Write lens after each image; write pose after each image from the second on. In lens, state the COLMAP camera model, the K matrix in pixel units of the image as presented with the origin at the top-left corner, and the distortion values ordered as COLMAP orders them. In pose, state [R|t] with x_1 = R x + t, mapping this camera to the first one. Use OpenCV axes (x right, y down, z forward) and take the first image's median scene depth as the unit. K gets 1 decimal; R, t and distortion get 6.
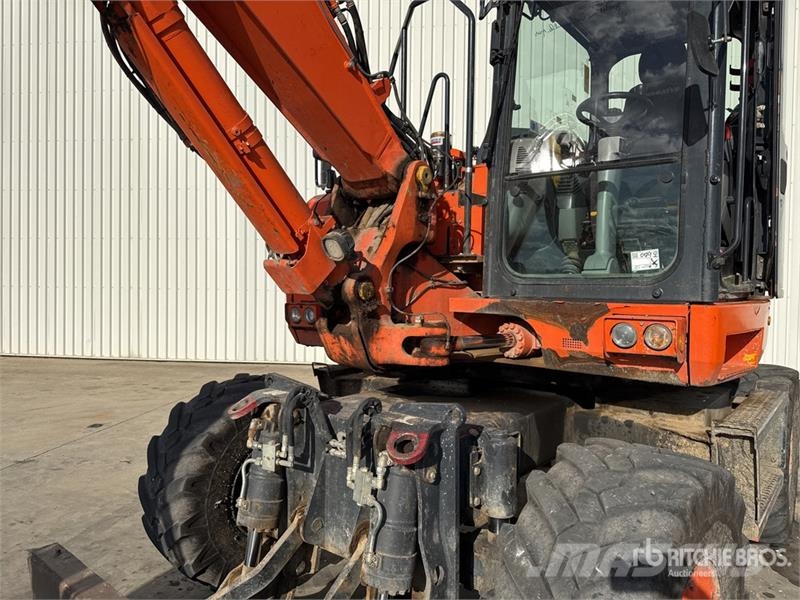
lens RADIAL K [[484.8, 0, 400.9], [0, 484.8, 299.3], [0, 0, 1]] dist [0.048812, 0.000409]
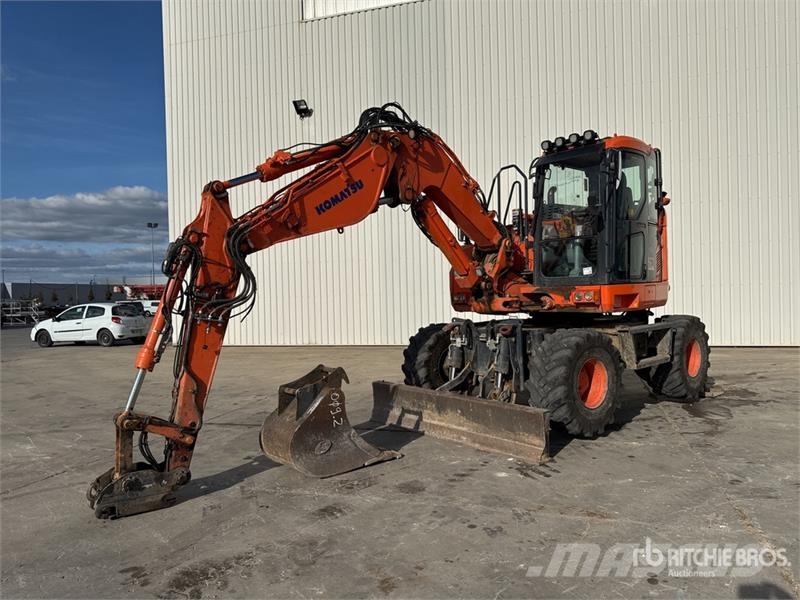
lens RADIAL K [[484.8, 0, 398.0], [0, 484.8, 299.4], [0, 0, 1]] dist [0.048812, 0.000409]
pose [[0.979564, -0.035868, -0.197909, -0.032487], [0.033235, 0.999310, -0.016611, 0.089916], [0.198368, 0.009694, 0.980080, -1.866542]]
